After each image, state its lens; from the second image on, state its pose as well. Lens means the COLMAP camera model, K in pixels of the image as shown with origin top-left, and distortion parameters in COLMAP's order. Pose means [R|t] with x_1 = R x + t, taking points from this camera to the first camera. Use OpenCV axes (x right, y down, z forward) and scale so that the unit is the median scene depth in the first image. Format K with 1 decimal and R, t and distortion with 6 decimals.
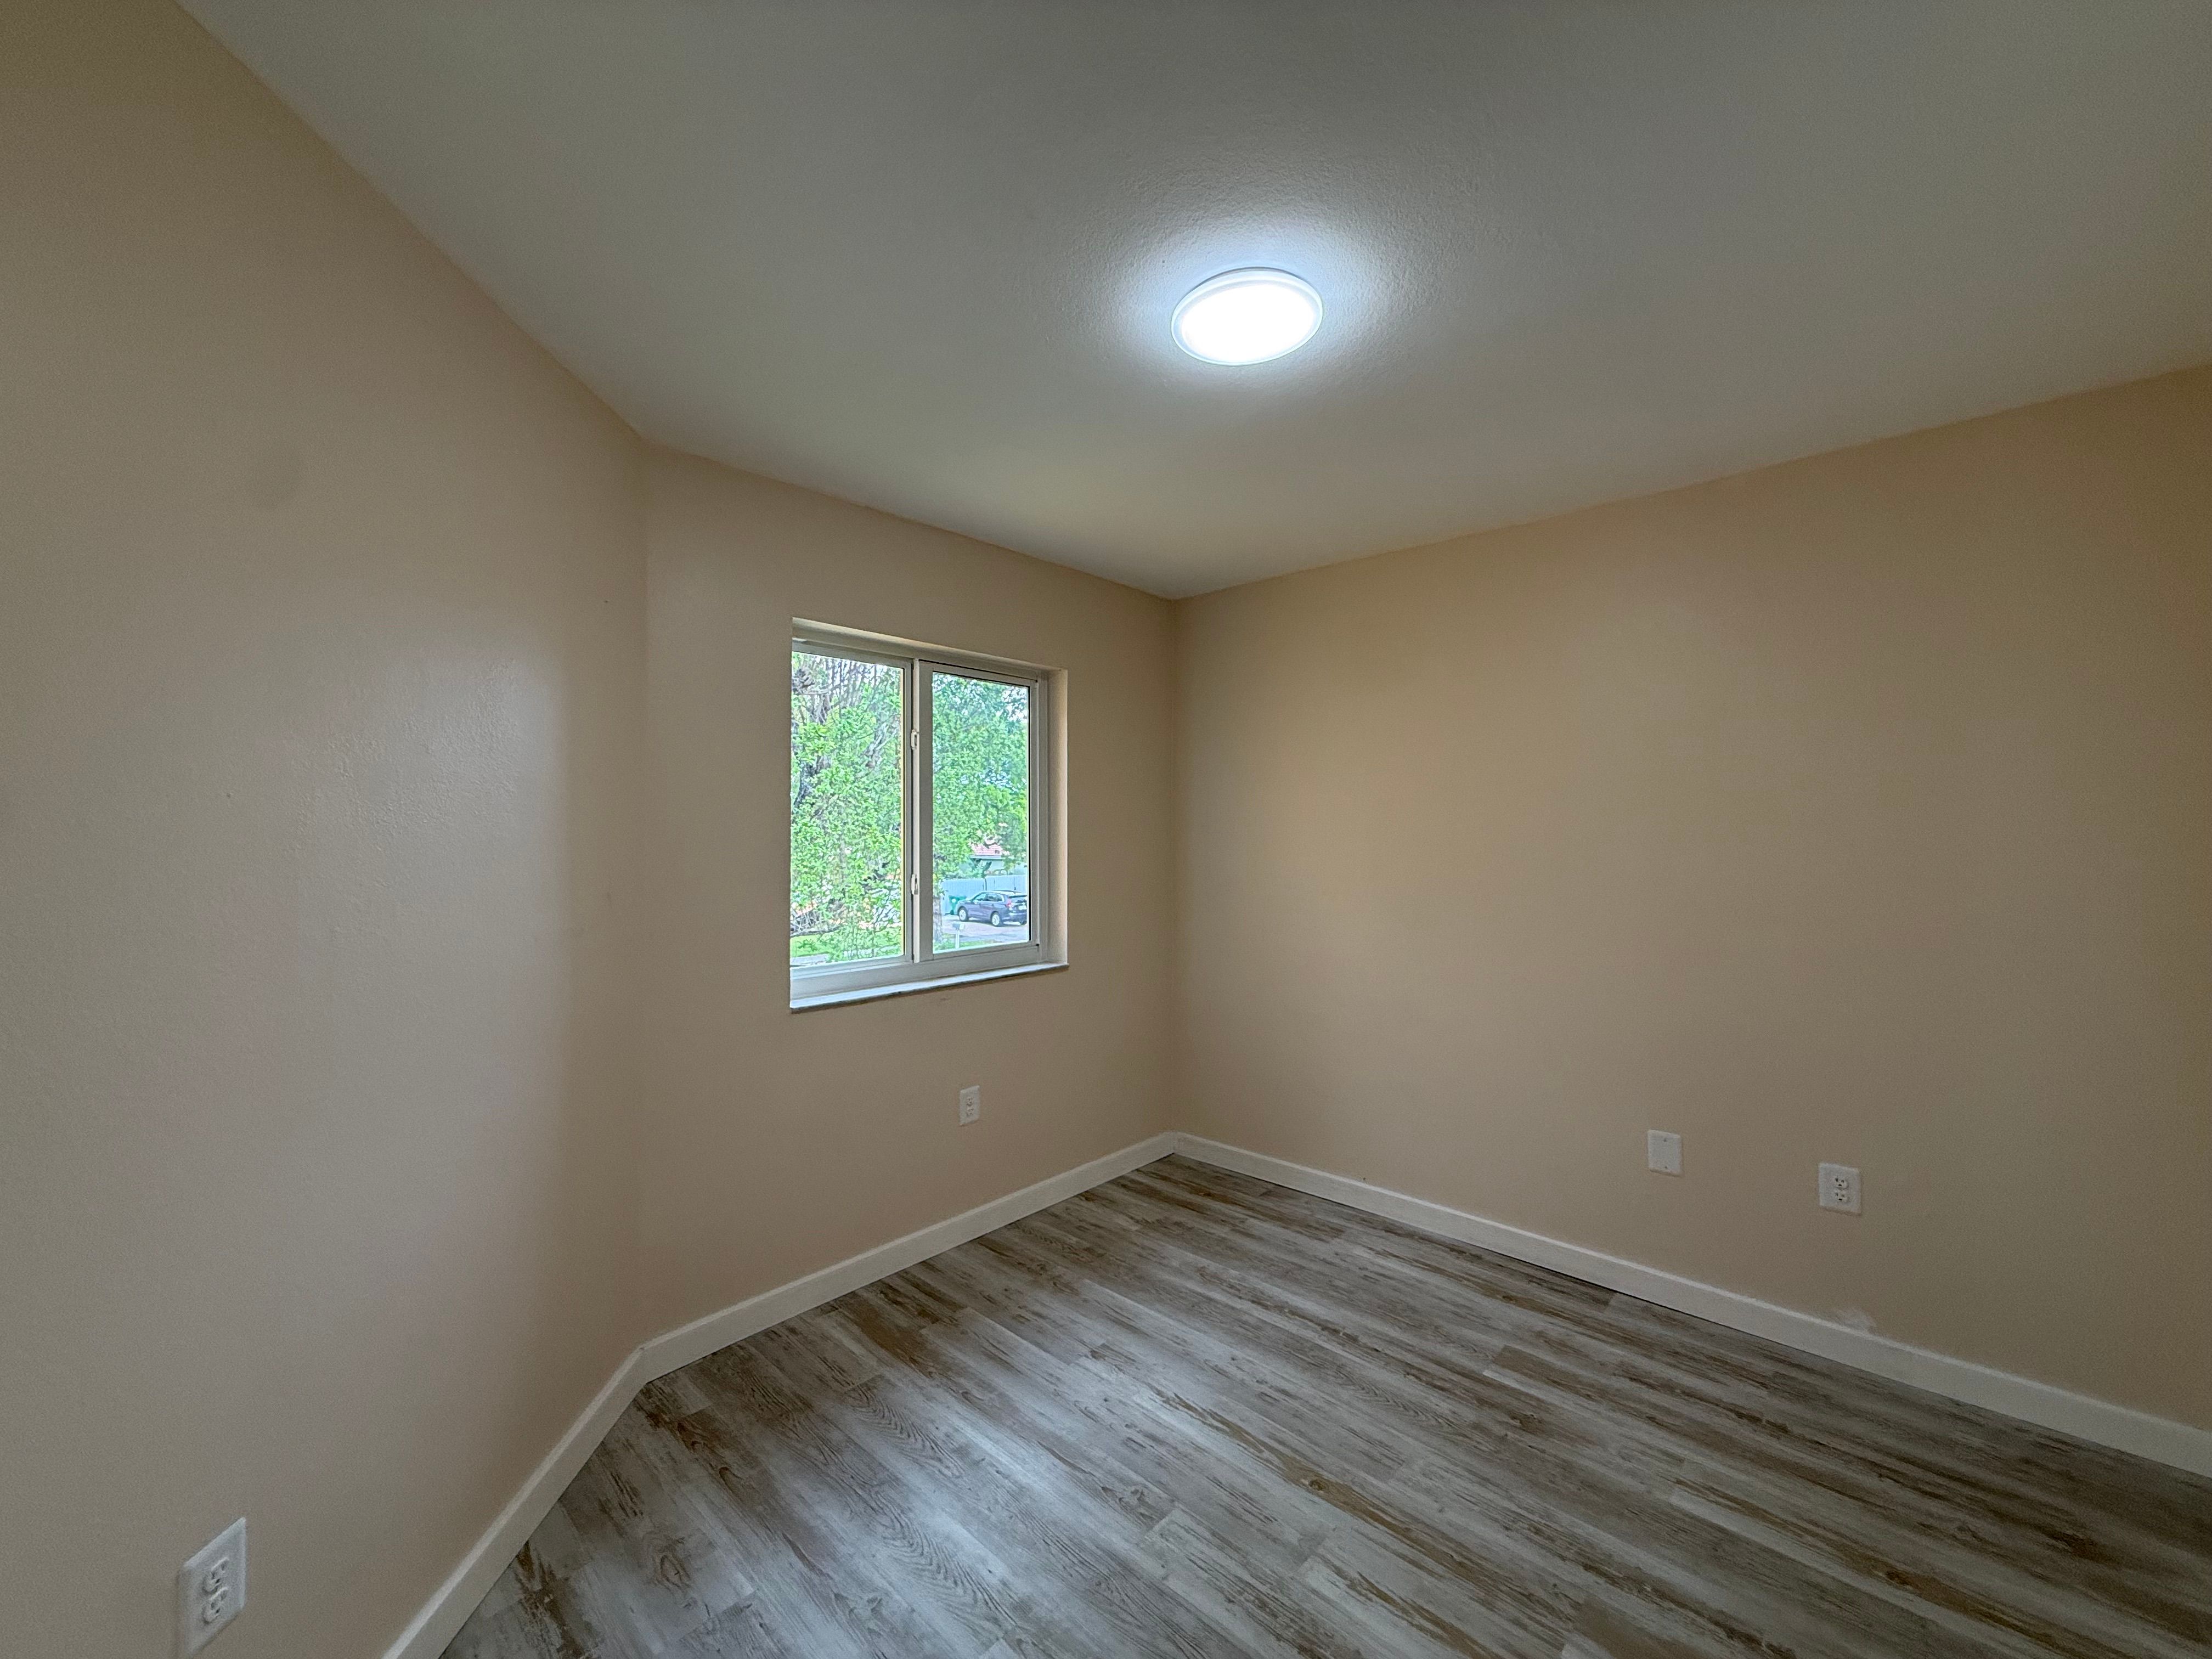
lens RADIAL K [[883.6, 0, 1105.1], [0, 883.6, 825.8], [0, 0, 1]] dist [-0.002140, 0.000925]
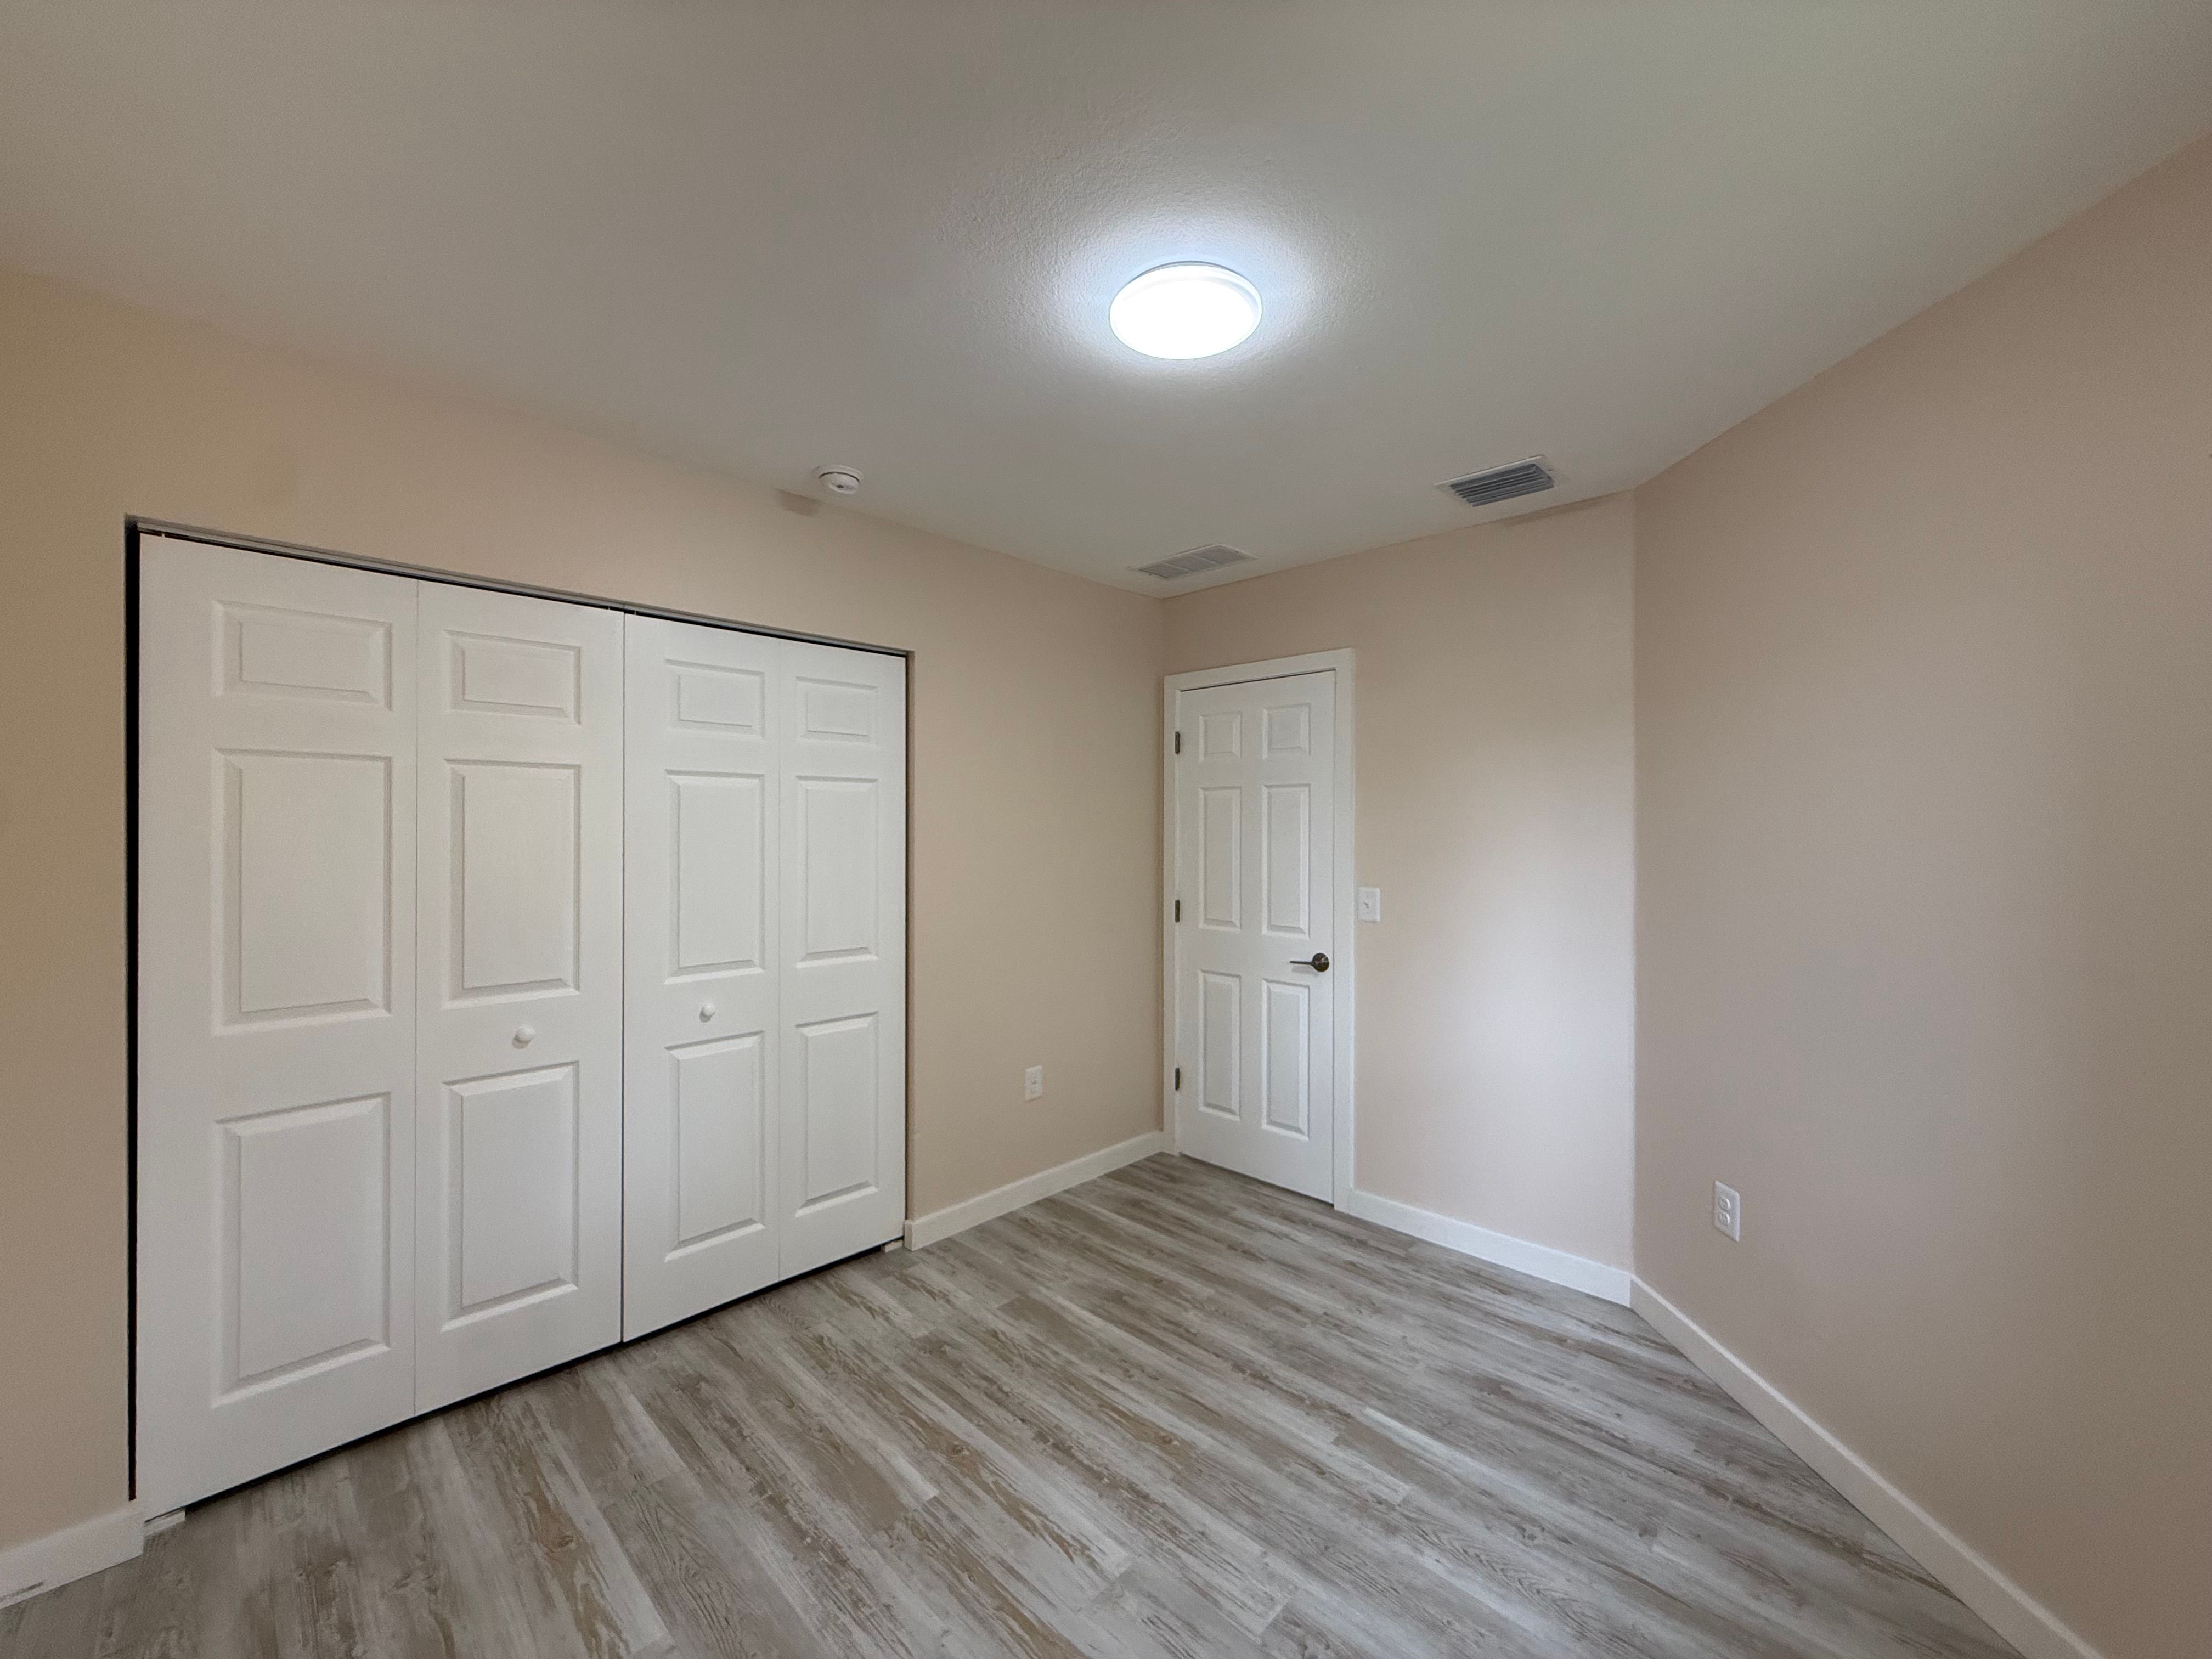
lens RADIAL K [[883.6, 0, 1107.1], [0, 883.6, 825.1], [0, 0, 1]] dist [-0.002140, 0.000925]
pose [[-0.999604, -0.000495, 0.028128, 0.219048], [-0.000524, 0.999999, -0.001026, 0.000347], [-0.028127, -0.001041, -0.999604, 2.003479]]
